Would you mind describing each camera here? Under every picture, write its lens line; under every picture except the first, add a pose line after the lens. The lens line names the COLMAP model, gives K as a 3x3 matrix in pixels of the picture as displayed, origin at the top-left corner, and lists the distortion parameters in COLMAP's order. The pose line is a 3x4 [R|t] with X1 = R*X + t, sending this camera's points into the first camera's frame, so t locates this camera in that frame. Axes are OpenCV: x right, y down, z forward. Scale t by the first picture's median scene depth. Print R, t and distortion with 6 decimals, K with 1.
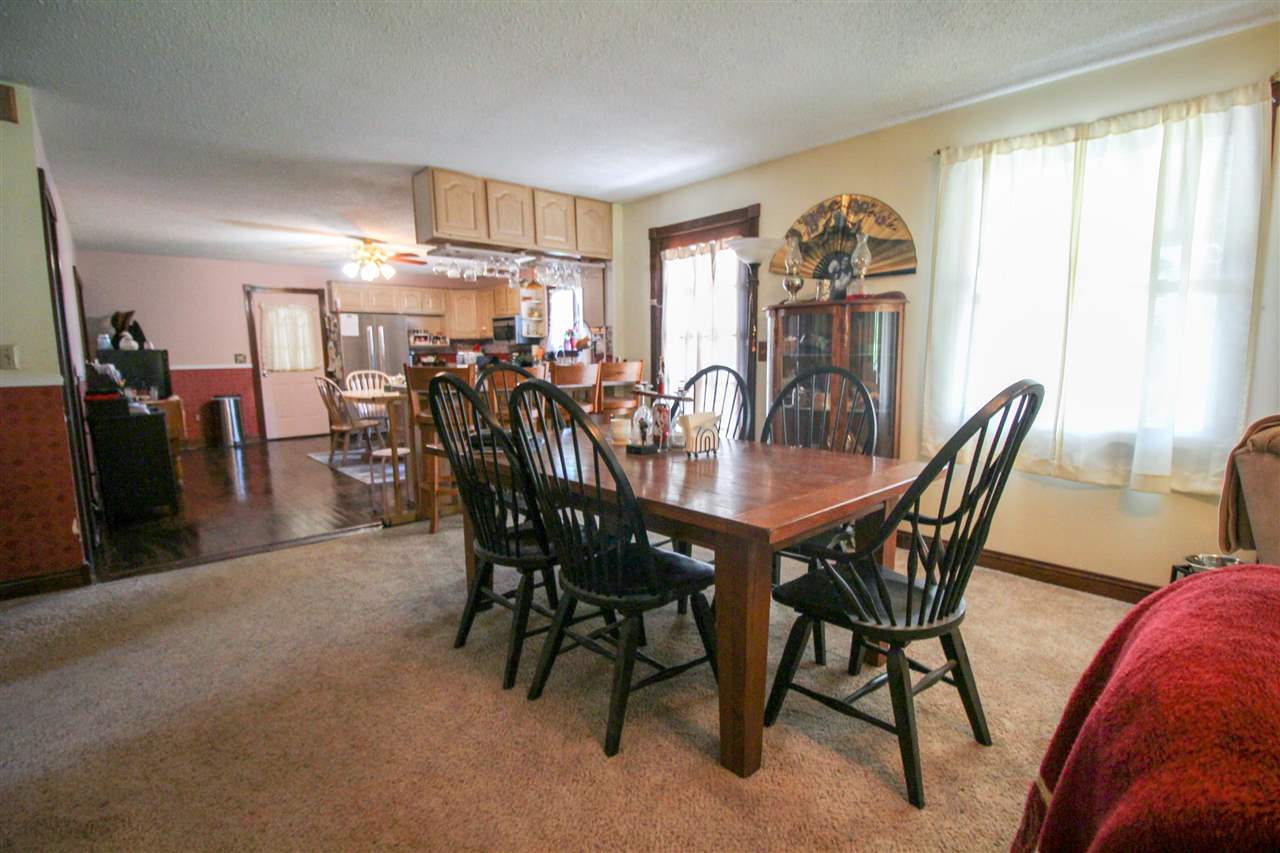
lens RADIAL K [[597.7, 0, 652.2], [0, 597.7, 428.8], [0, 0, 1]] dist [0.003529, -0.010935]
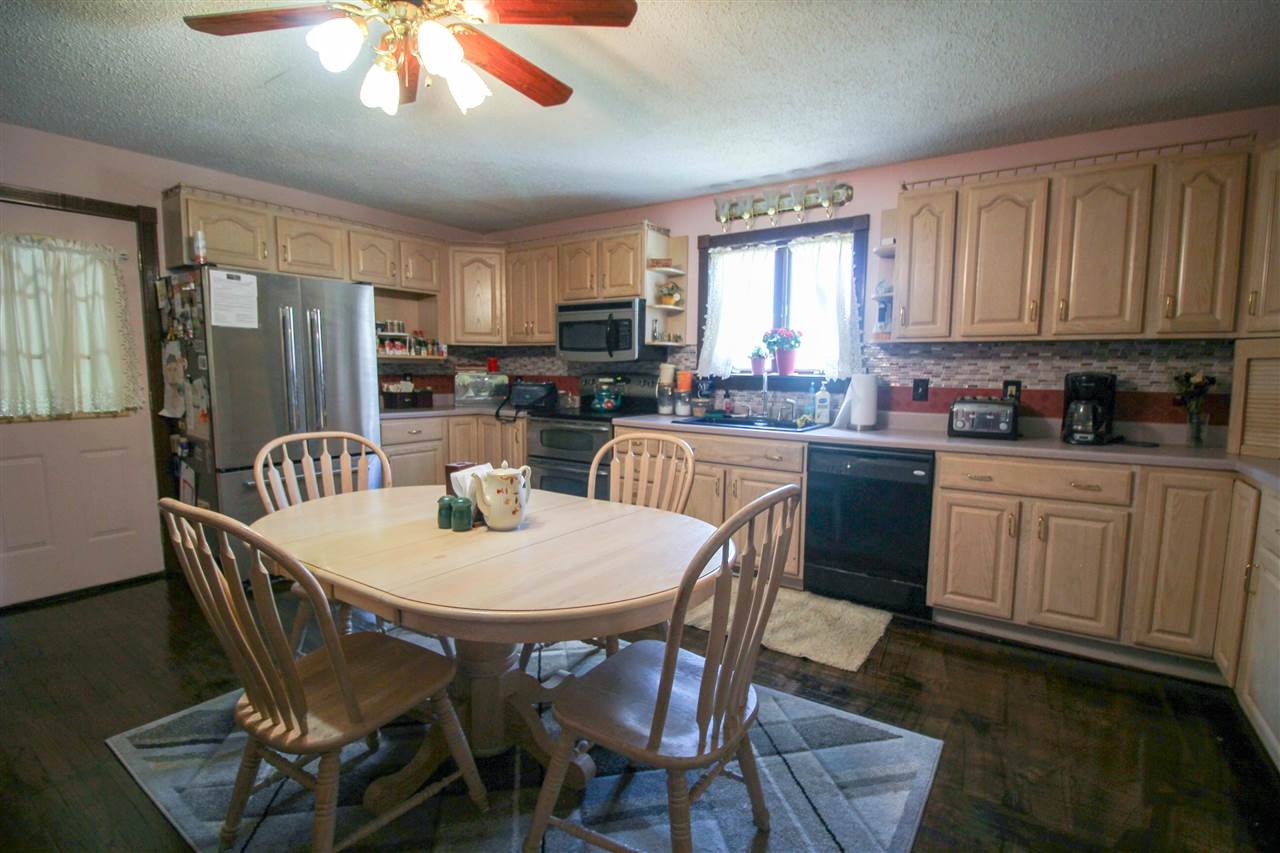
lens RADIAL K [[597.7, 0, 652.2], [0, 597.7, 428.8], [0, 0, 1]] dist [0.003529, -0.010935]
pose [[0.973431, -0.004058, 0.228946, -0.319255], [0.010465, 0.999587, -0.026774, -0.075281], [-0.228742, 0.028459, 0.973071, 0.545945]]
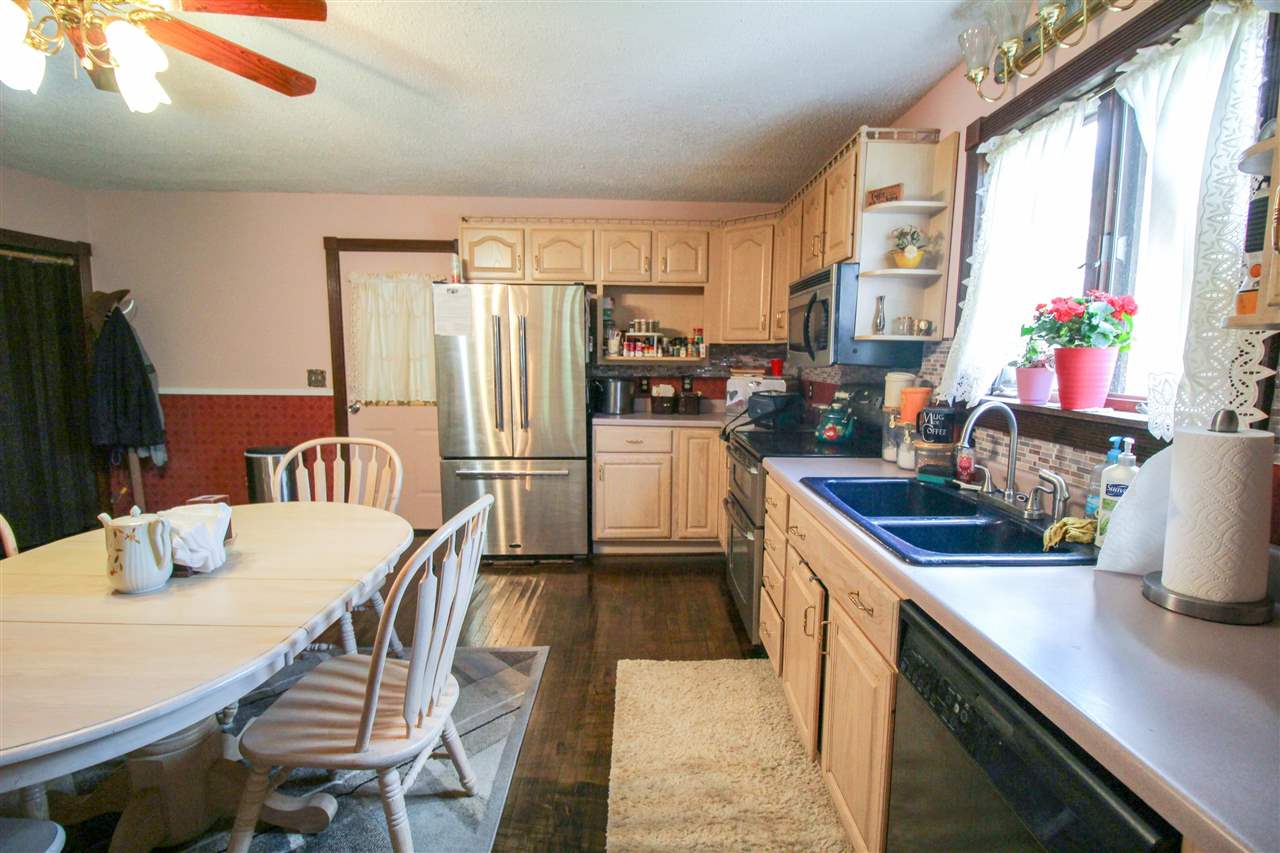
lens RADIAL K [[597.7, 0, 652.2], [0, 597.7, 428.8], [0, 0, 1]] dist [0.003529, -0.010935]
pose [[0.756196, 0.100009, -0.646658, -0.104066], [-0.102816, 0.994136, 0.033516, -0.112744], [0.646217, 0.041143, 0.762044, 0.730903]]
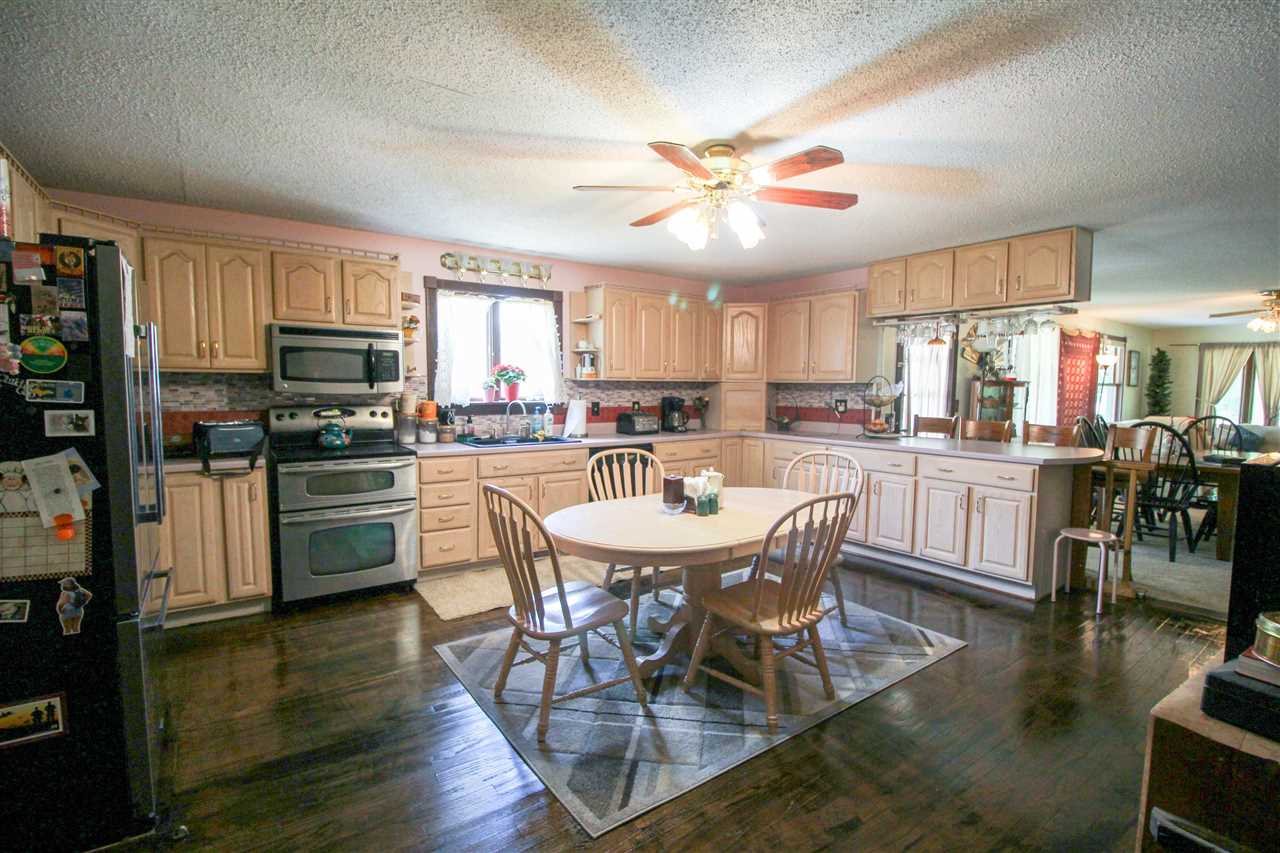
lens RADIAL K [[597.7, 0, 652.2], [0, 597.7, 428.8], [0, 0, 1]] dist [0.003529, -0.010935]
pose [[0.099362, -0.063442, 0.993027, -0.669626], [0.119417, 0.991513, 0.051397, -0.113466], [-0.987860, 0.113477, 0.106095, 0.761672]]
